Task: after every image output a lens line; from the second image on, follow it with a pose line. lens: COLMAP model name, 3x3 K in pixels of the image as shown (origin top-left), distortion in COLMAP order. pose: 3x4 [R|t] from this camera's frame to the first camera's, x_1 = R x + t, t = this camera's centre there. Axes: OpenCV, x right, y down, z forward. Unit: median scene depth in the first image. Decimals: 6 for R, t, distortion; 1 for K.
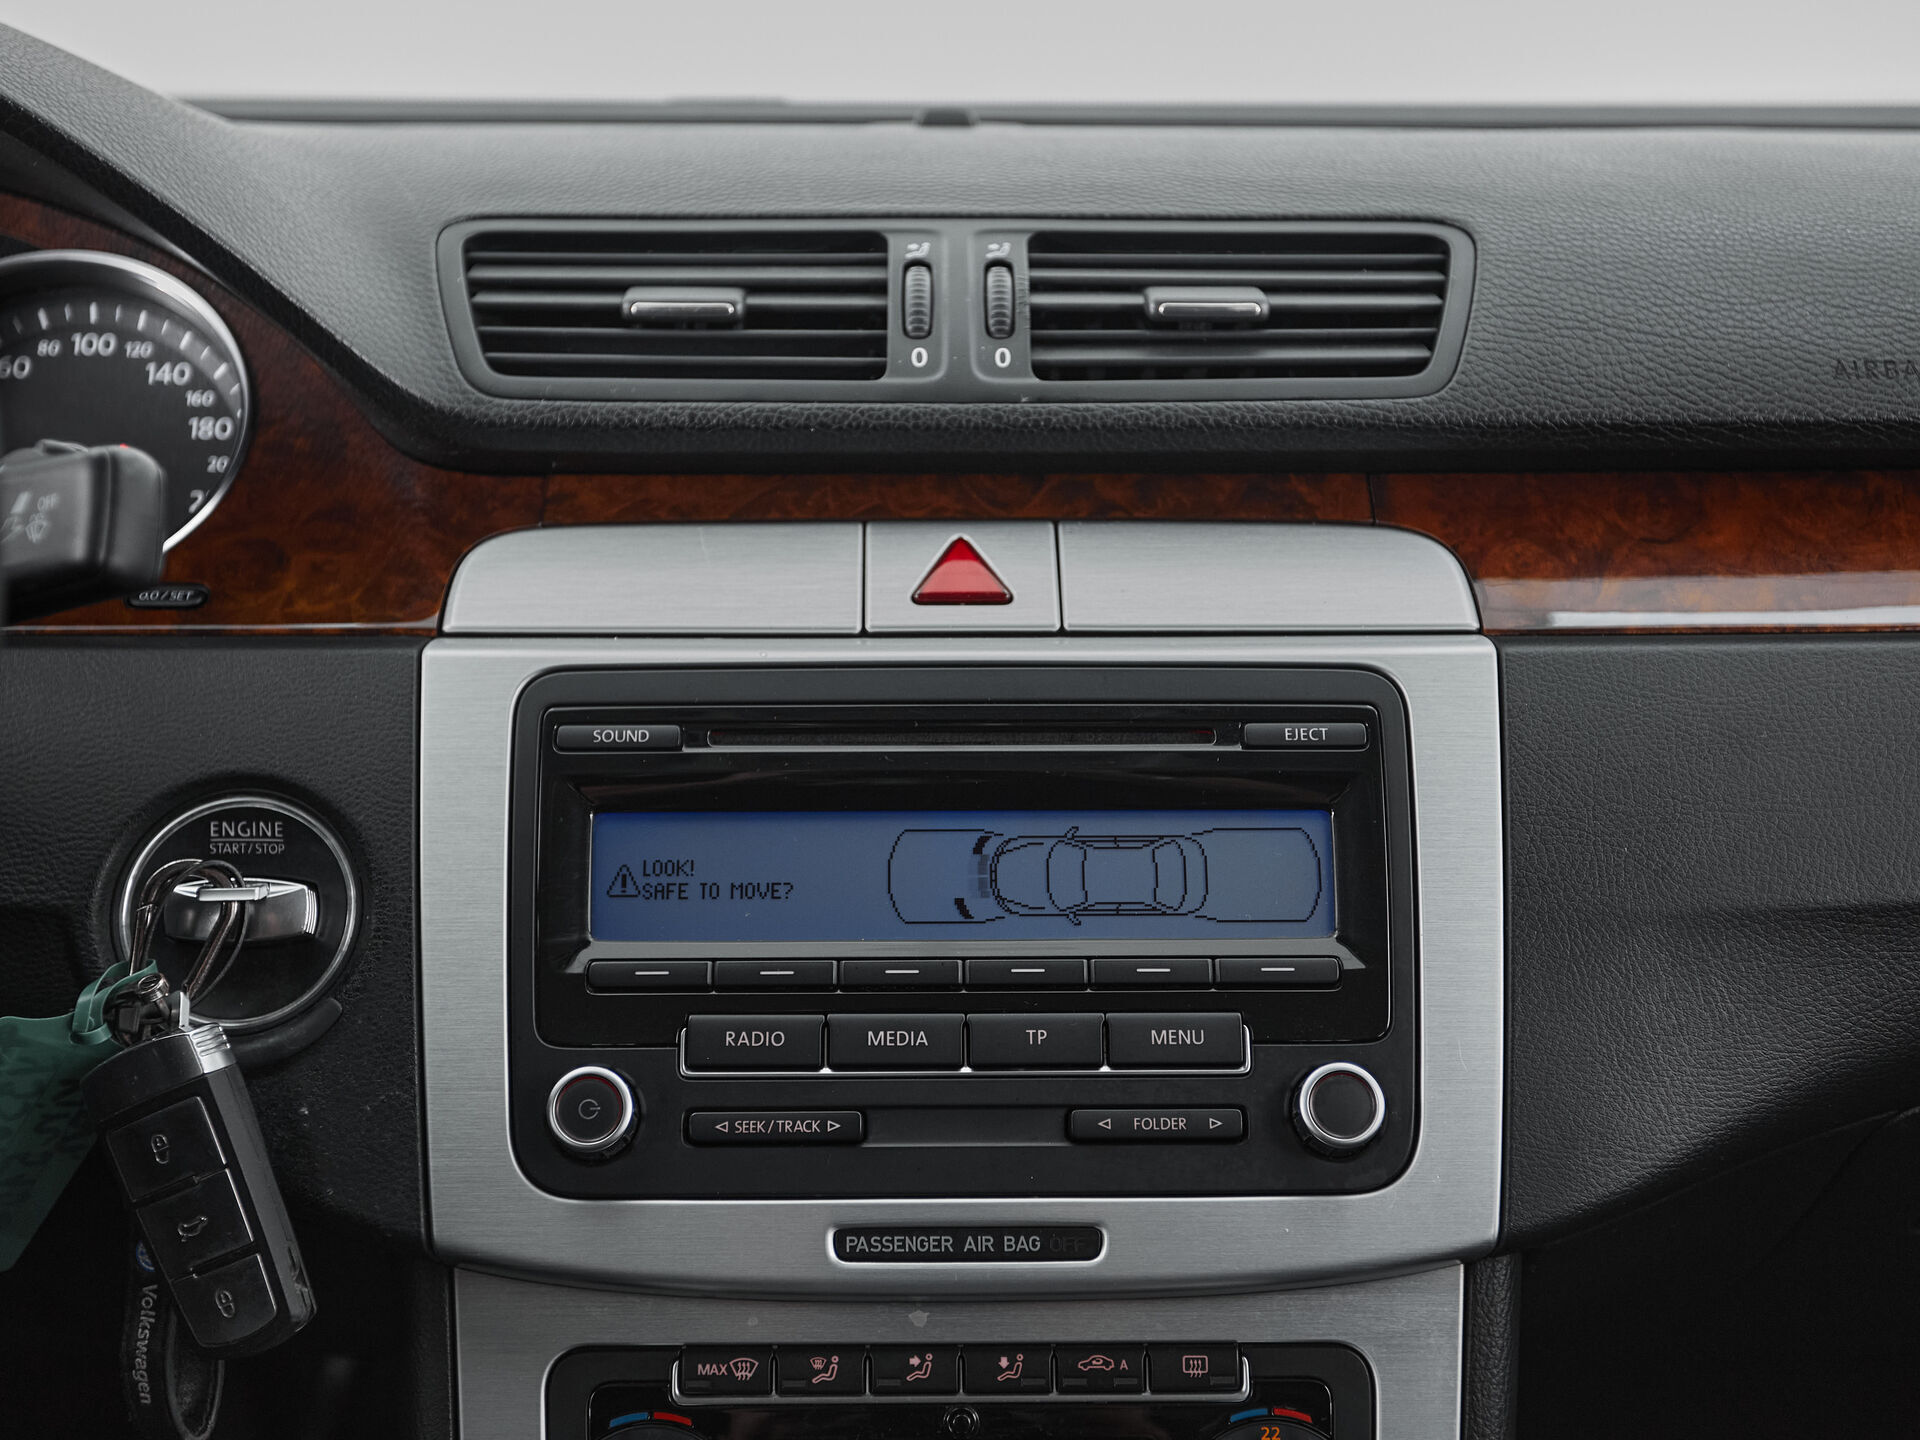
lens RADIAL K [[2503.6, 0, 923.9], [0, 2503.6, 705.4], [0, 0, 1]] dist [0.037770, 0.000000]
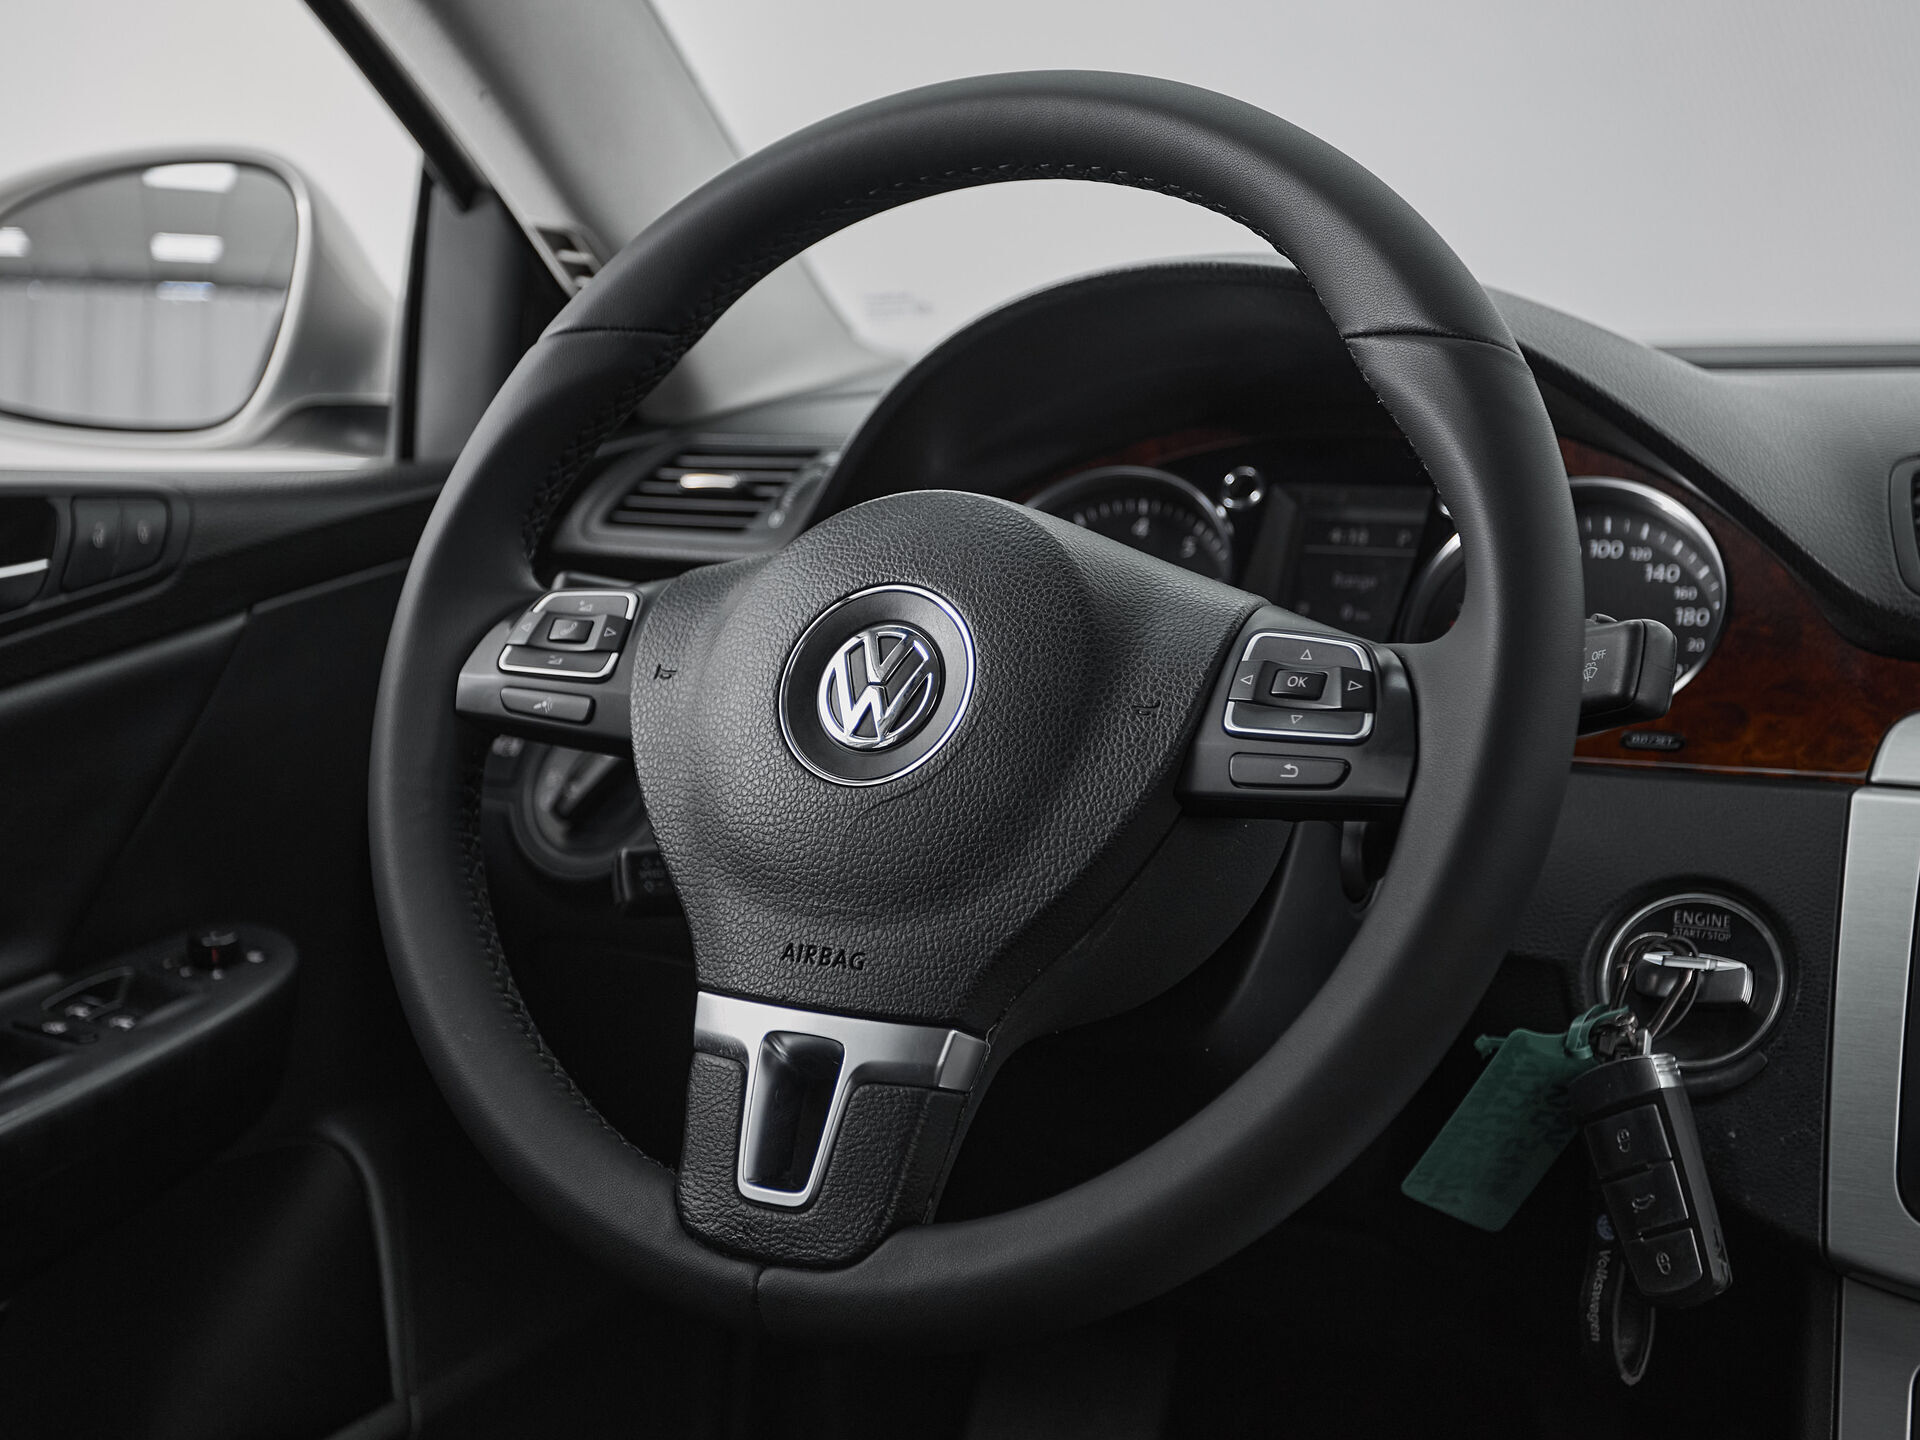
lens RADIAL K [[2774.5, 0, 883.5], [0, 2774.5, 673.3], [0, 0, 1]] dist [0.028499, 0.000000]
pose [[0.858487, 0.050656, -0.510327, 0.099375], [-0.100308, 0.992475, -0.070225, 0.068429], [0.502930, 0.111477, 0.857108, -0.481813]]
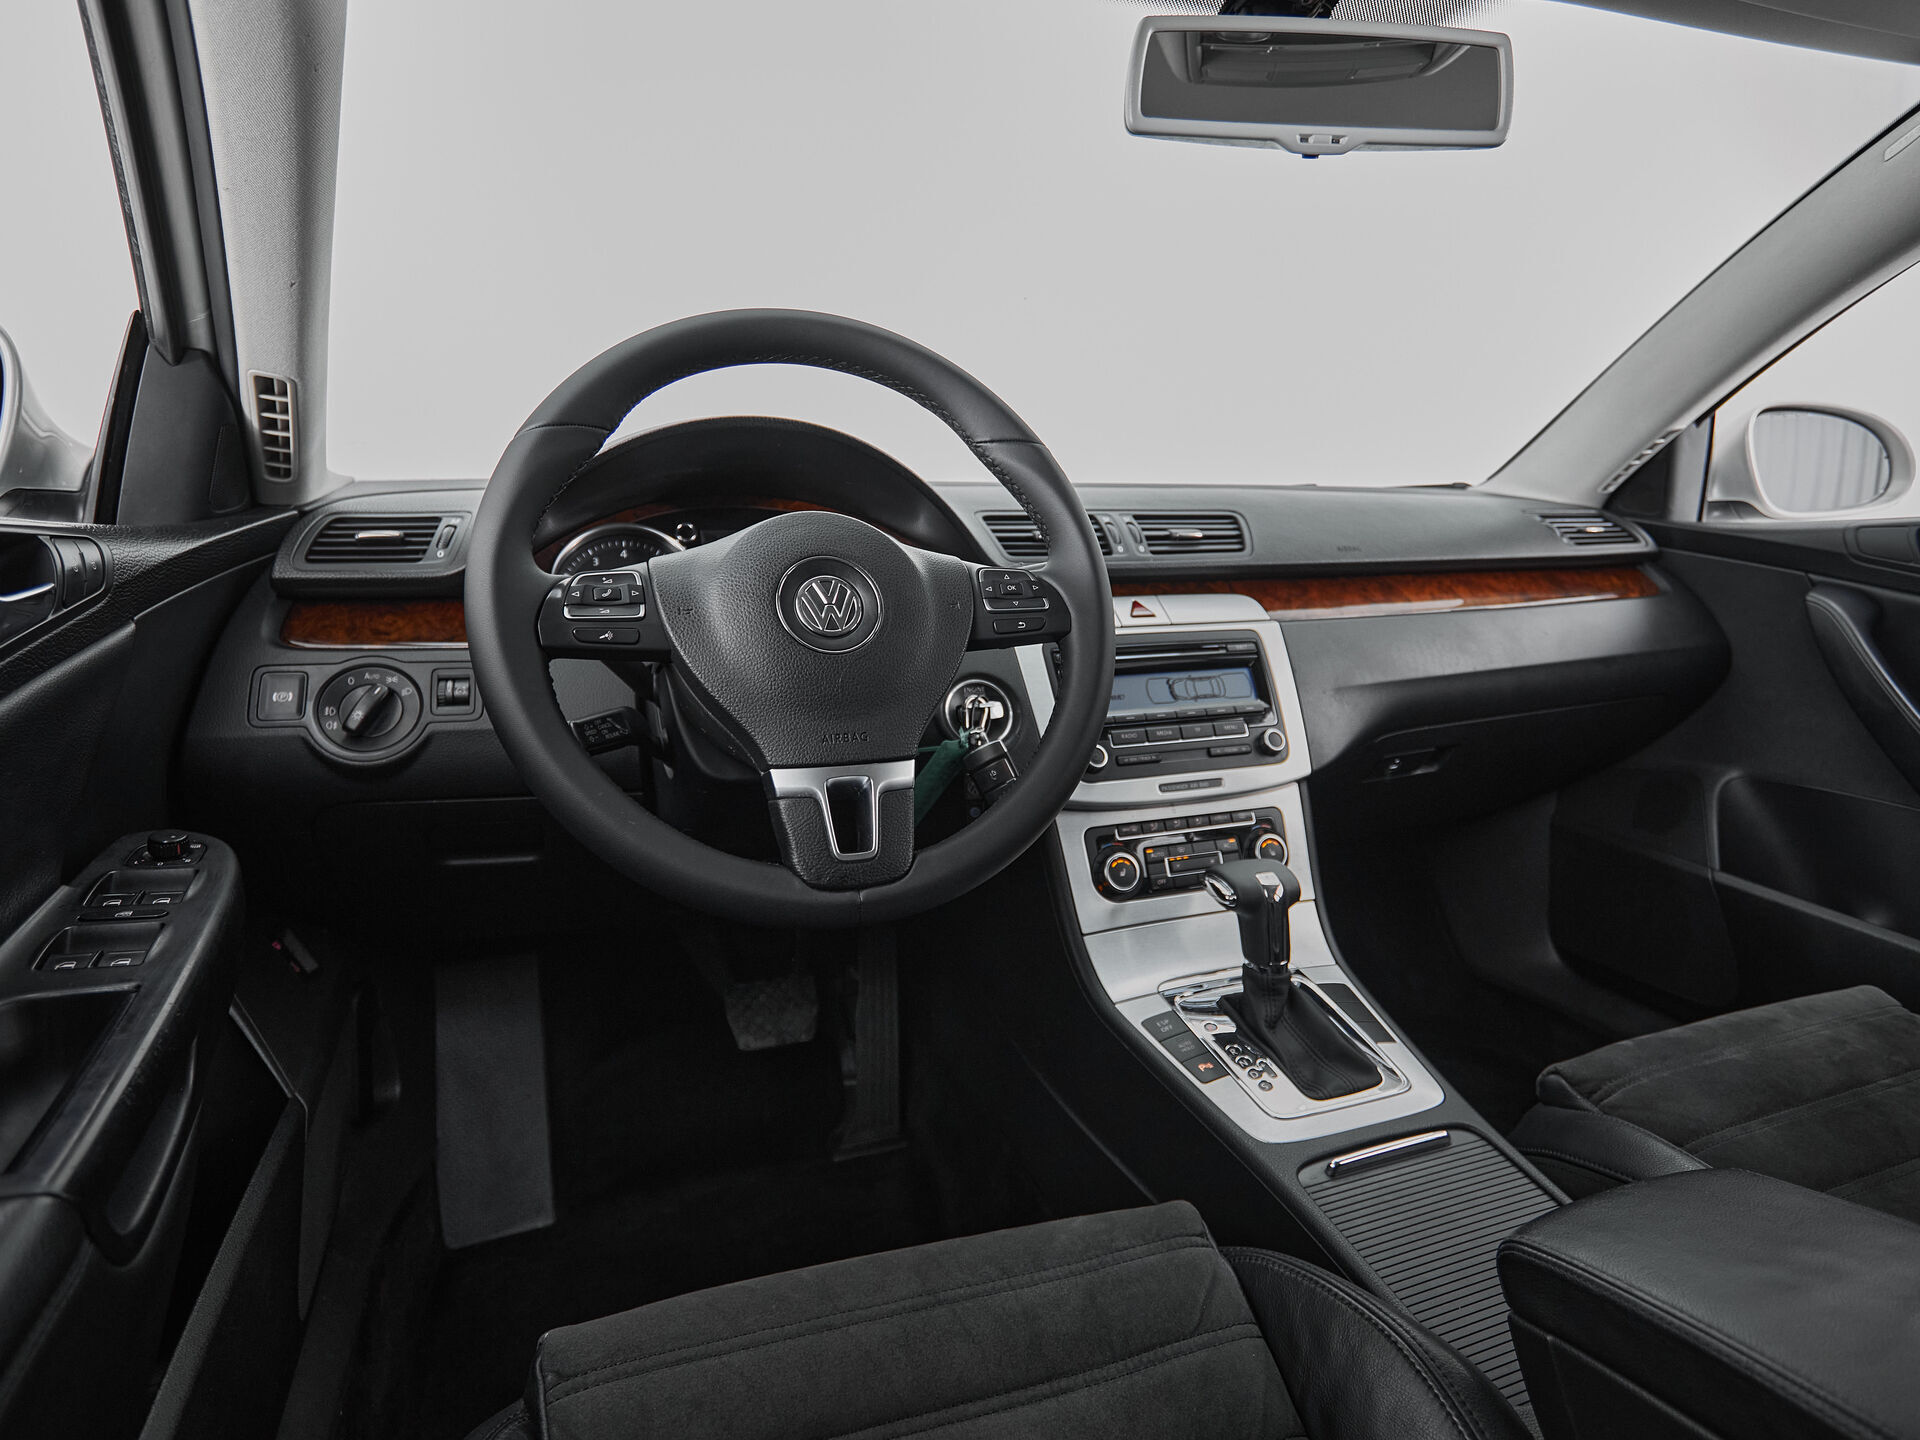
lens RADIAL K [[1102.7, 0, 976.9], [0, 1102.7, 720.5], [0, 0, 1]] dist [0.000022, -0.000295]
pose [[0.939521, -0.068404, 0.335592, -0.785811], [0.080196, 0.996550, -0.021387, 0.125804], [-0.332971, 0.047006, 0.941765, -0.400638]]
